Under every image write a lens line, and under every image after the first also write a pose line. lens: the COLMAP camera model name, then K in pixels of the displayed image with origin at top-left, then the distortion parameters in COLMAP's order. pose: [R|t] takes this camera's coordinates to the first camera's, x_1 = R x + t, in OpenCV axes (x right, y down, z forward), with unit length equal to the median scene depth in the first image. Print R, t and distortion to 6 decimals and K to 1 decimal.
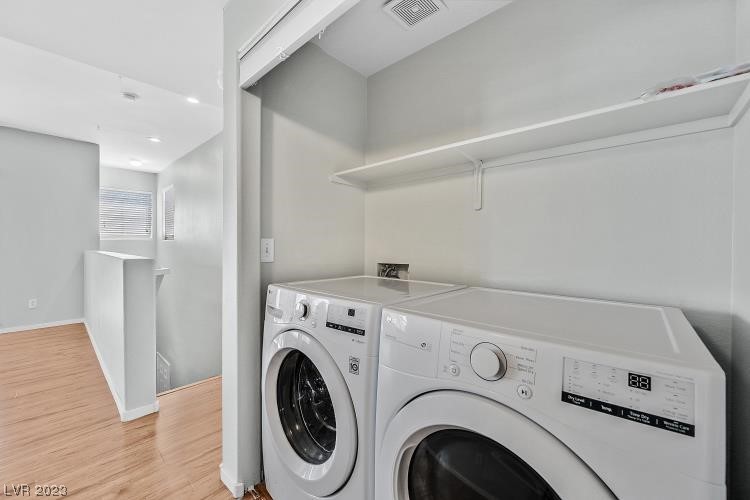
lens RADIAL K [[297.1, 0, 376.0], [0, 297.1, 243.5], [0, 0, 1]] dist [-0.001413, -0.000005]
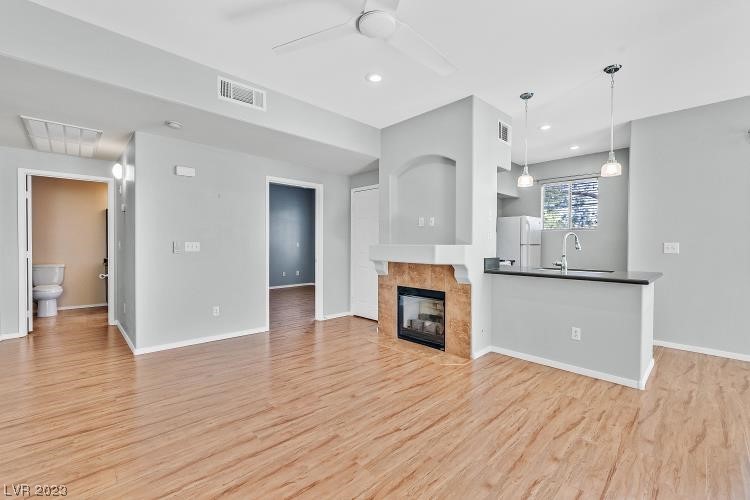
lens RADIAL K [[317.9, 0, 375.0], [0, 317.9, 250.0], [0, 0, 1]] dist [-0.011004, -0.000224]
pose [[-0.997845, -0.004816, 0.065437, -1.041678], [-0.003781, 0.999866, 0.015922, 0.007218], [-0.065505, 0.015641, -0.997730, 0.933164]]
